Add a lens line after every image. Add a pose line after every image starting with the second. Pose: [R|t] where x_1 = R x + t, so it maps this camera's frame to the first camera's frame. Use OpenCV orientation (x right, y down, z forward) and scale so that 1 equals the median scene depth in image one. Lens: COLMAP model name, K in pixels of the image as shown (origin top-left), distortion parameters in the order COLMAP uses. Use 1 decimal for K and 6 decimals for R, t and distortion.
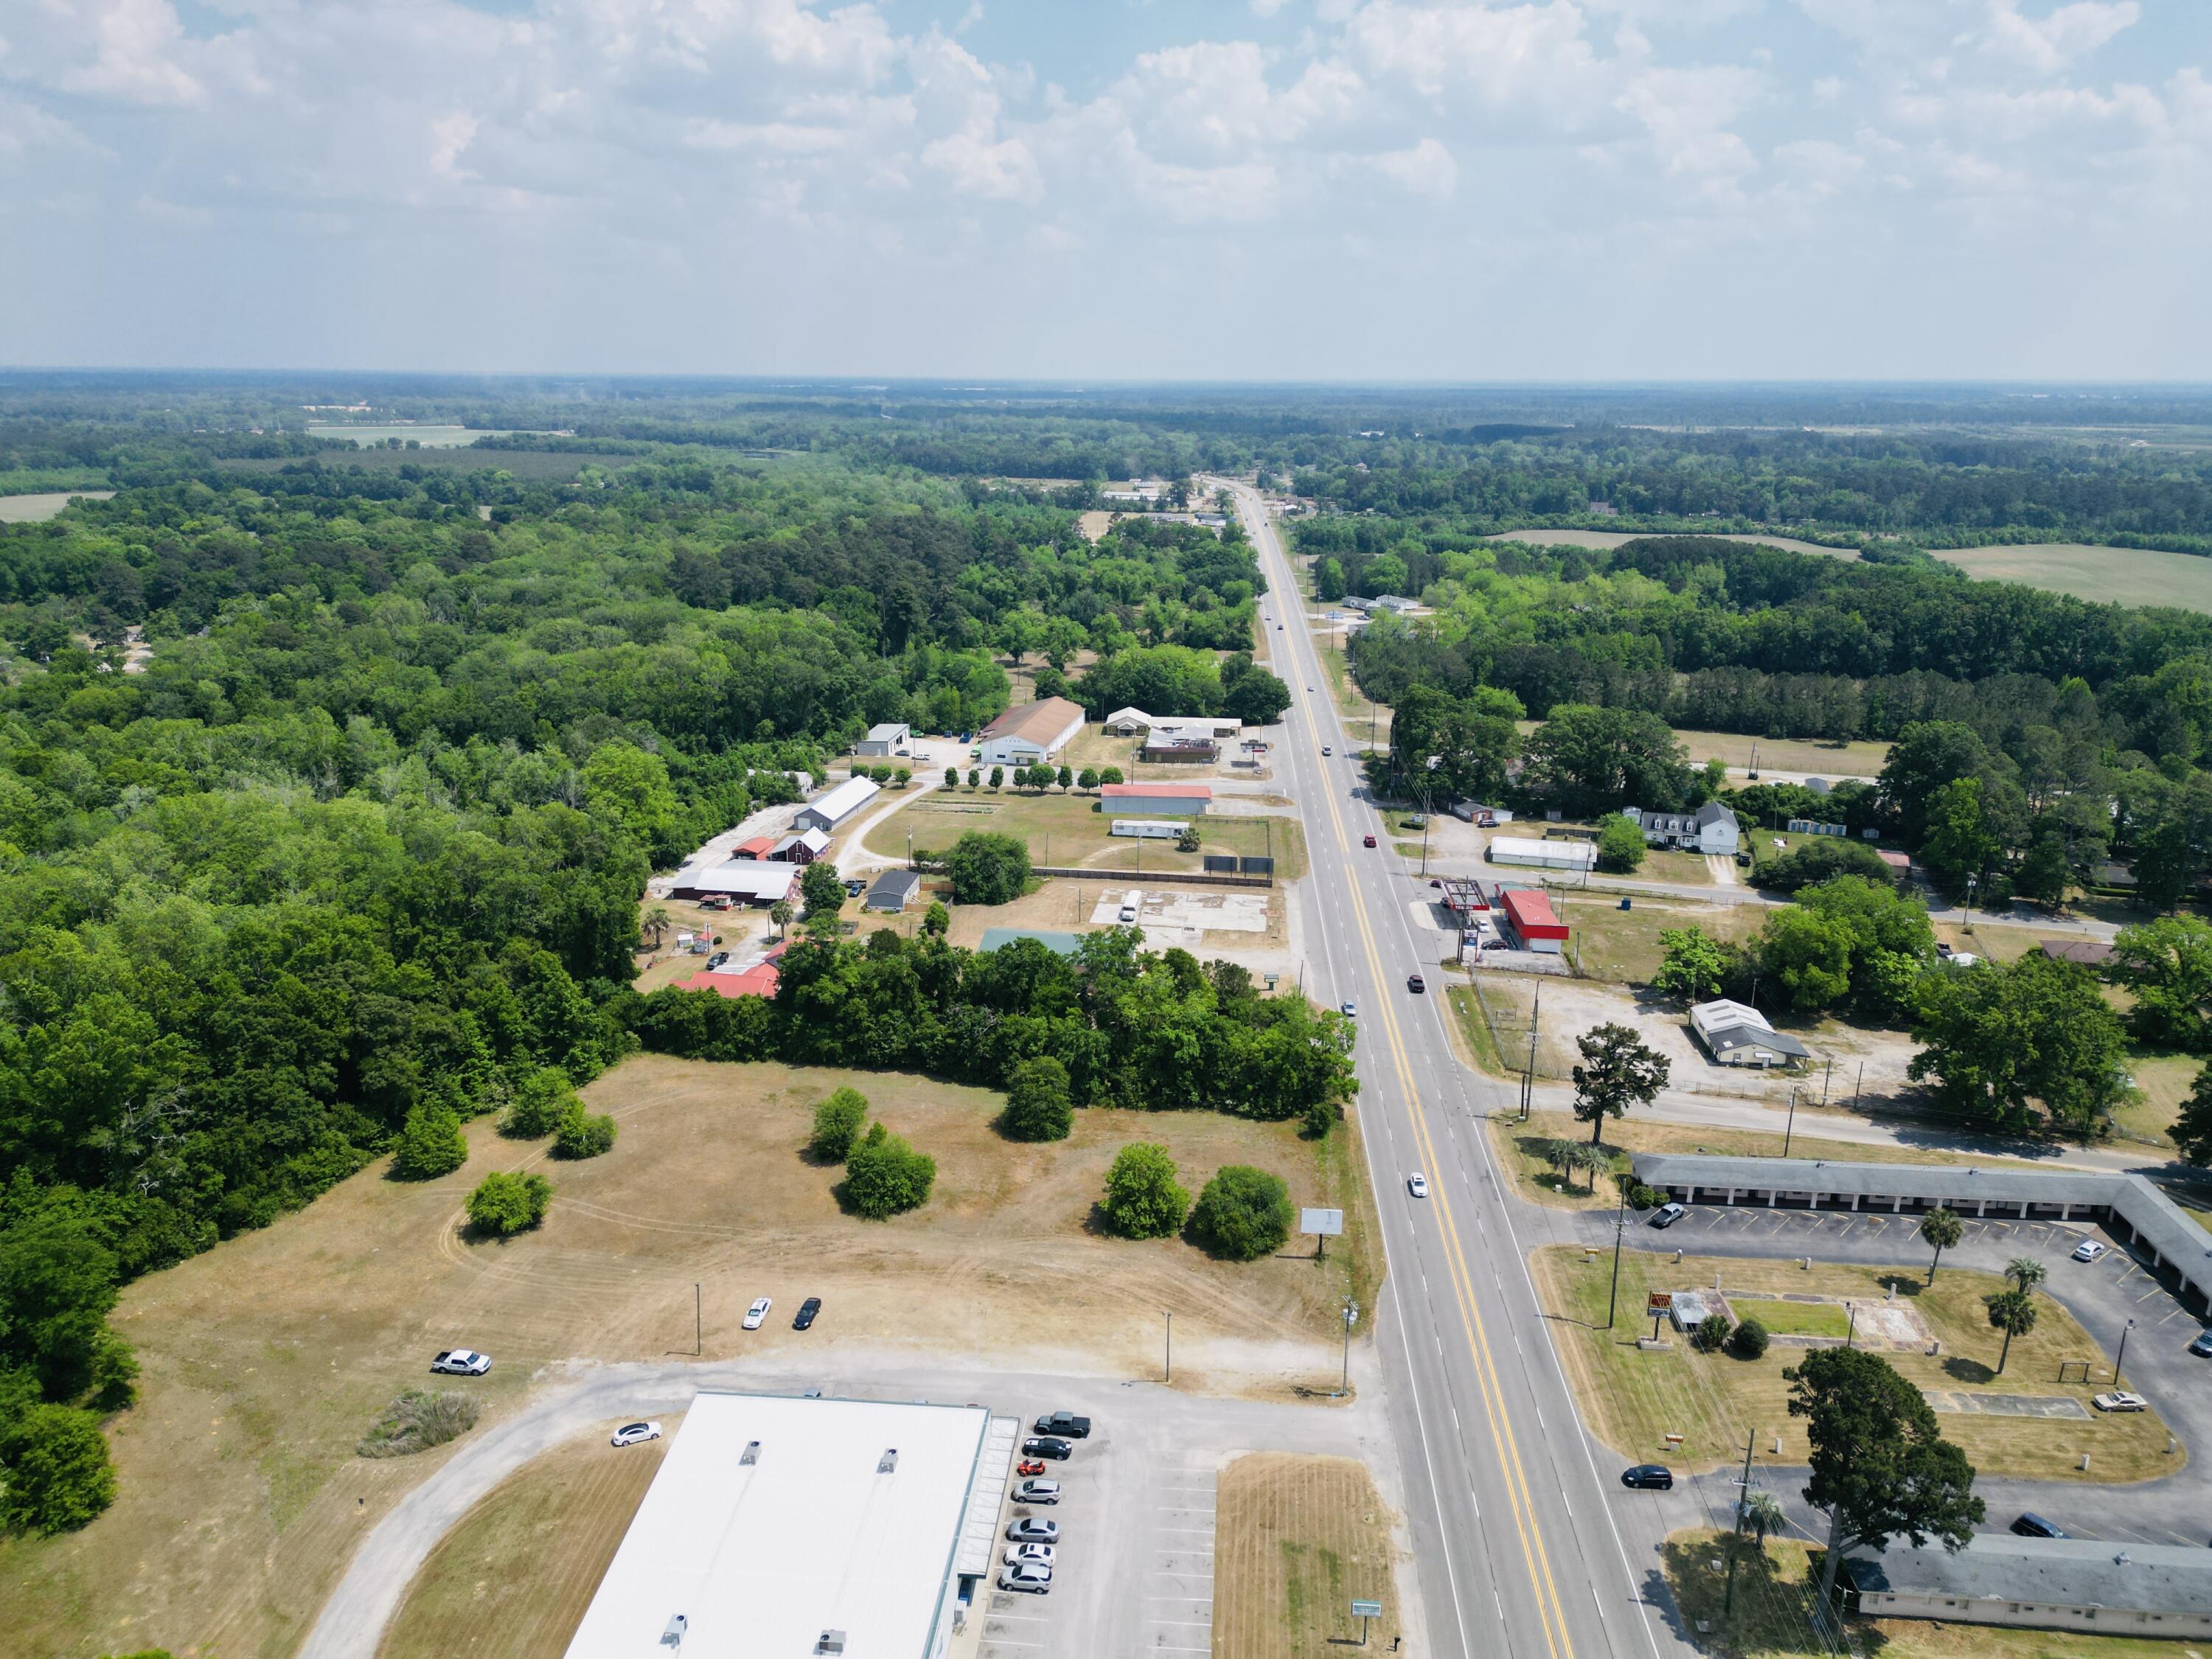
lens RADIAL K [[1536.0, 0, 1106.0], [0, 1536.0, 829.5], [0, 0, 1]] dist [0.089106, -0.088500]
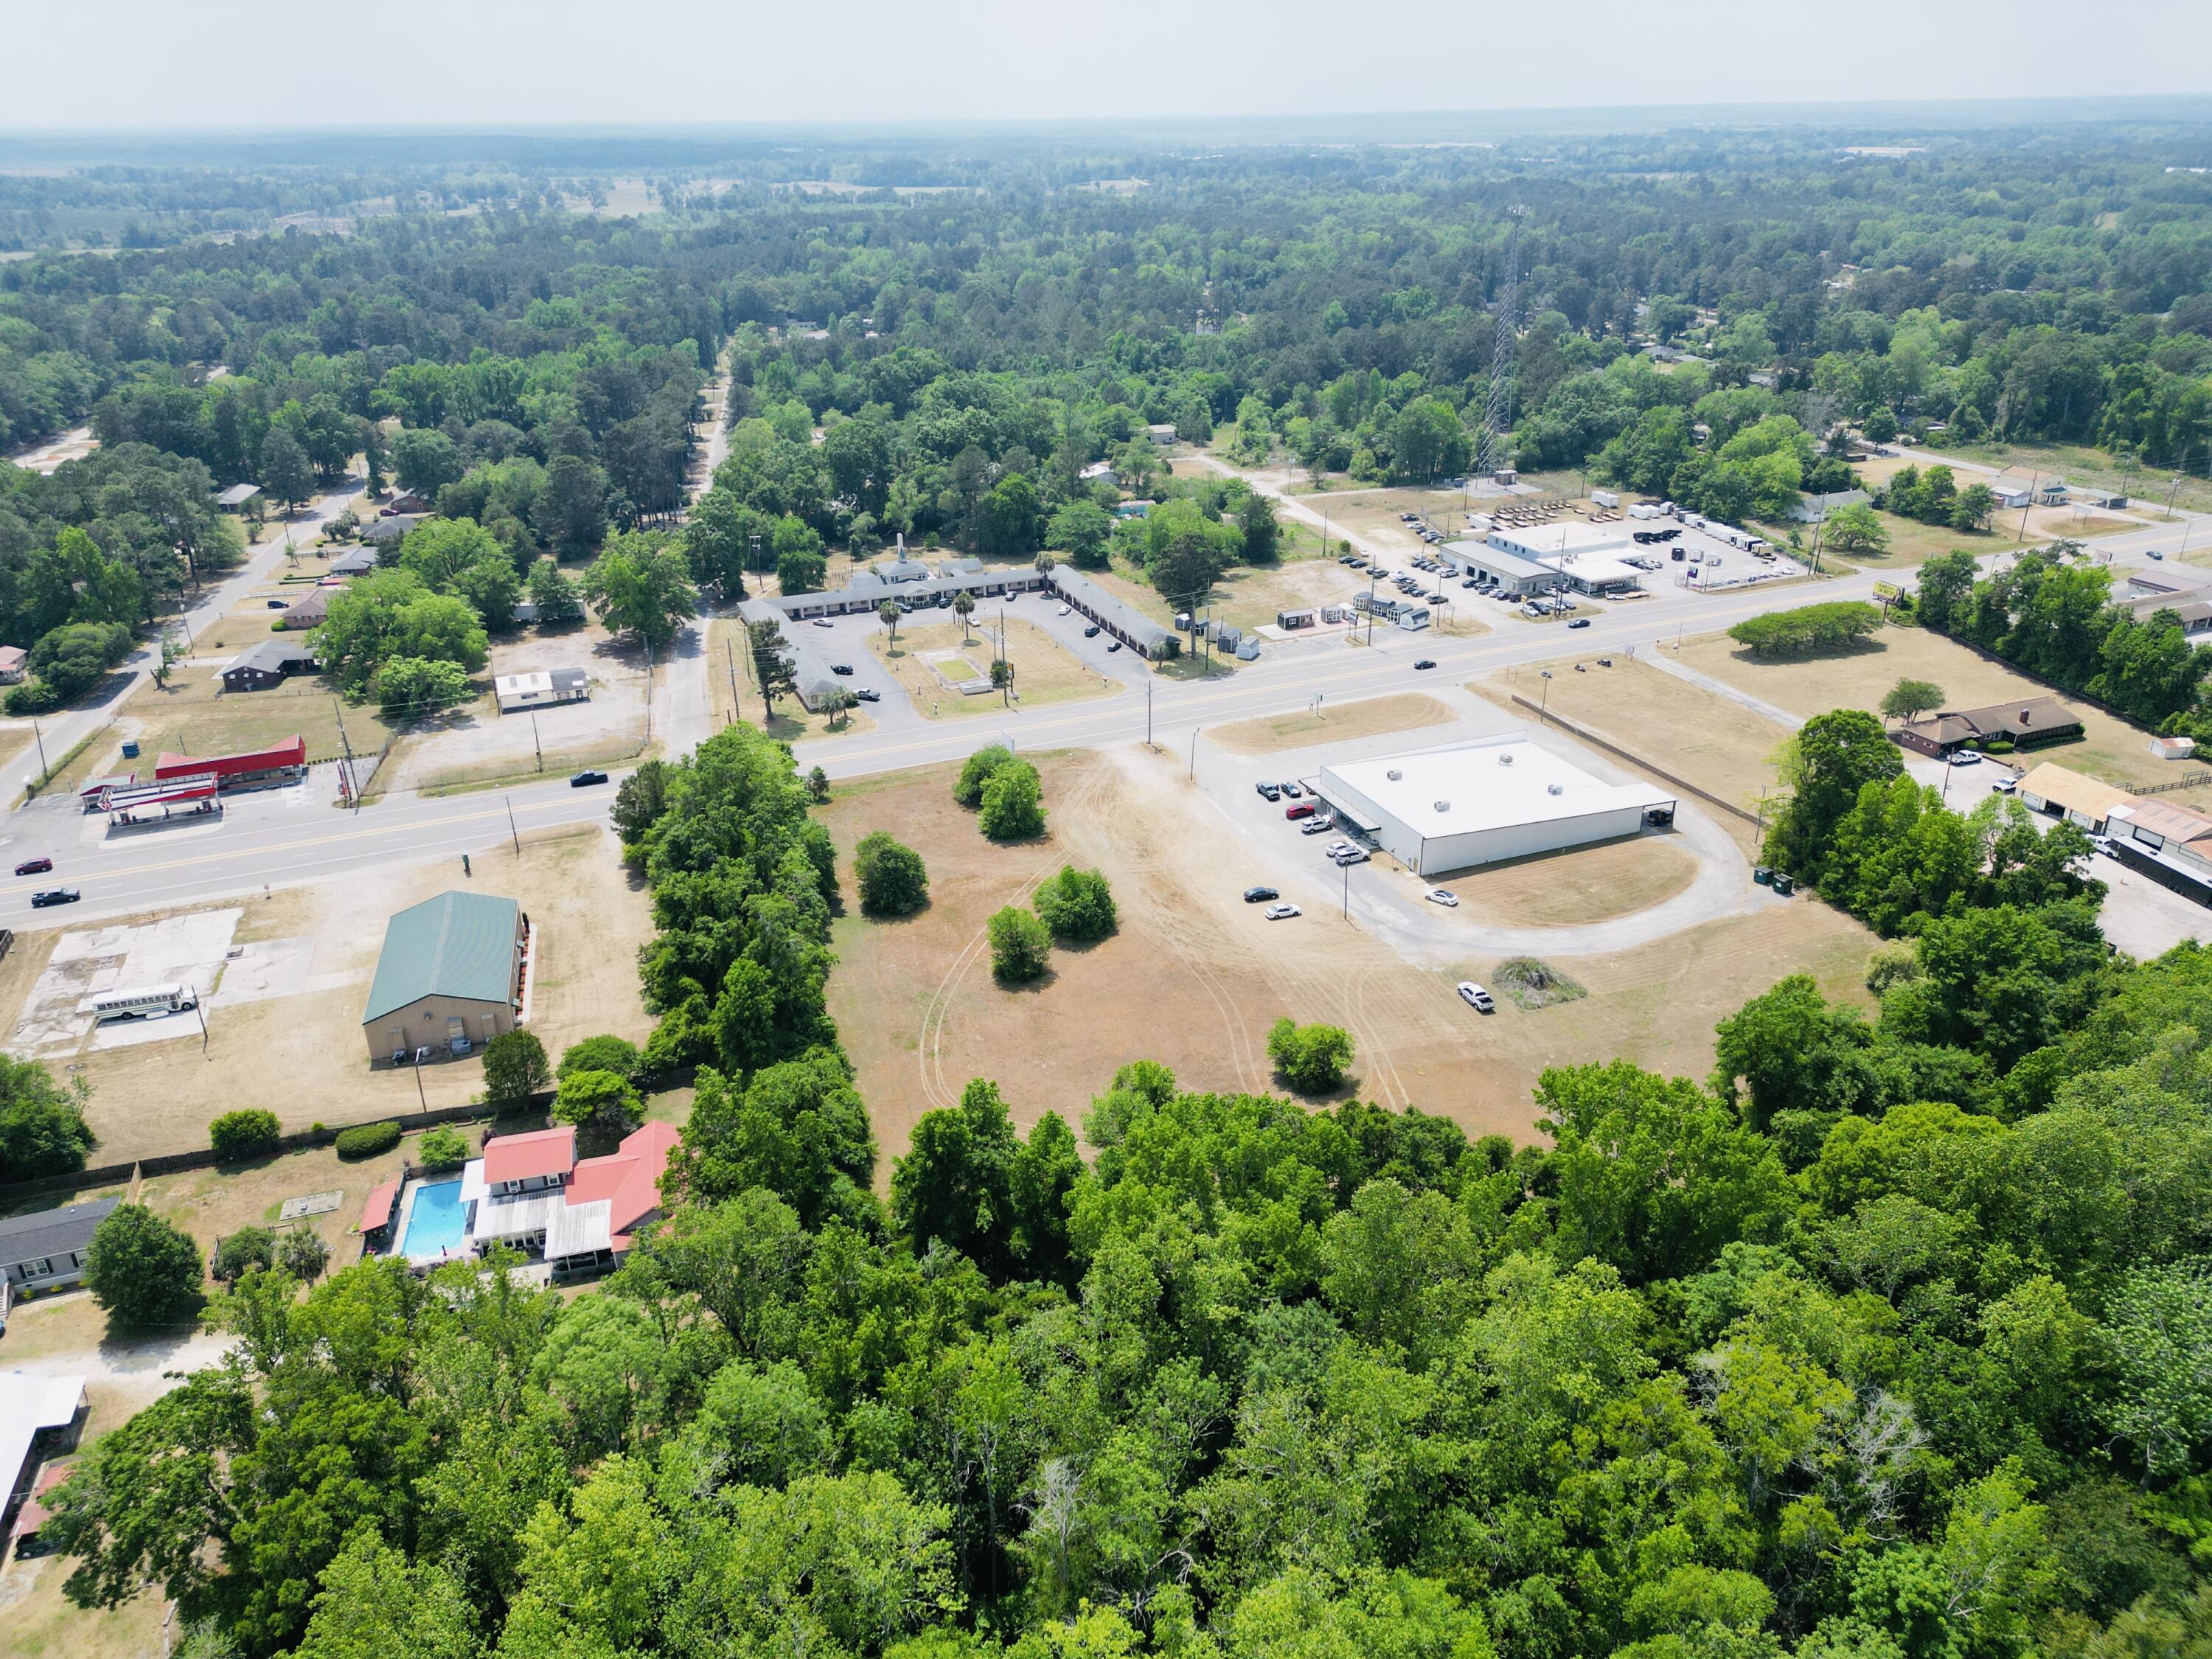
lens RADIAL K [[1537.5, 0, 1106.0], [0, 1537.5, 829.5], [0, 0, 1]] dist [0.078934, -0.076590]
pose [[-0.454568, -0.373310, 0.808707, -0.828661], [0.262012, 0.811721, 0.521976, -0.300883], [-0.851303, 0.449165, -0.271170, 1.058482]]
